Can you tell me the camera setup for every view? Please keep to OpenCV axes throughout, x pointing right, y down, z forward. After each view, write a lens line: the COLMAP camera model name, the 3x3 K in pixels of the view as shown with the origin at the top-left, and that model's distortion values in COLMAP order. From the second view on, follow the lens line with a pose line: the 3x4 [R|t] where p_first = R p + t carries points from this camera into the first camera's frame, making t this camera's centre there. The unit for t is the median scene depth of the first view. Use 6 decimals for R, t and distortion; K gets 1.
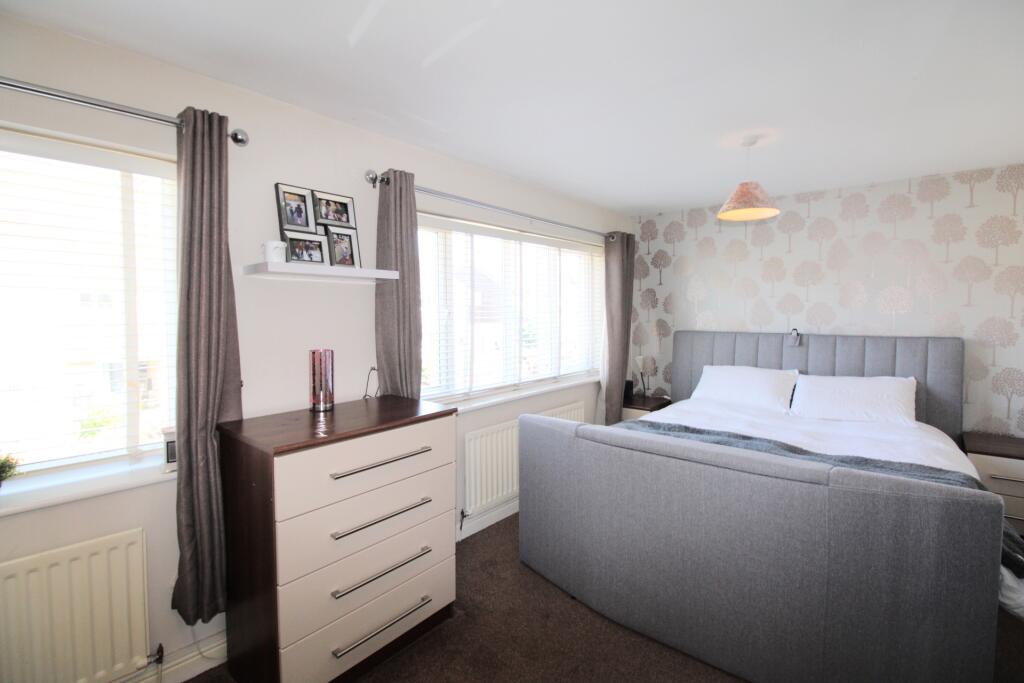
lens RADIAL K [[477.0, 0, 516.9], [0, 477.0, 328.7], [0, 0, 1]] dist [-0.003350, -0.000795]
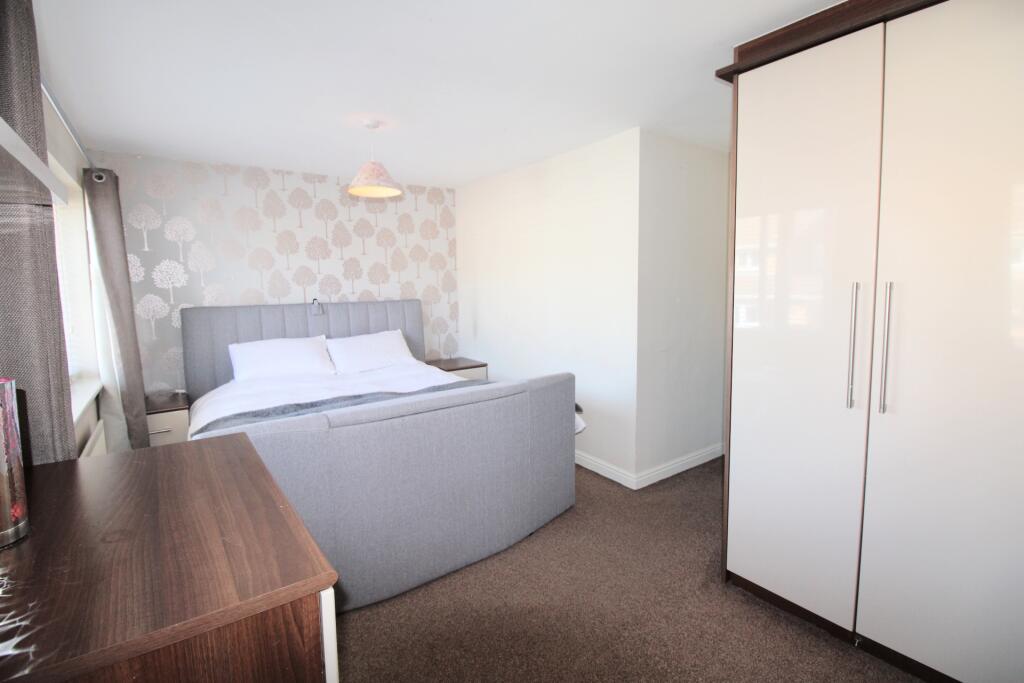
lens RADIAL K [[477.0, 0, 516.9], [0, 477.0, 328.7], [0, 0, 1]] dist [-0.003350, -0.000795]
pose [[0.257772, -0.099227, 0.961097, -0.363317], [0.047972, 0.994800, 0.089841, -0.007479], [-0.965014, 0.022948, 0.261192, 0.272665]]
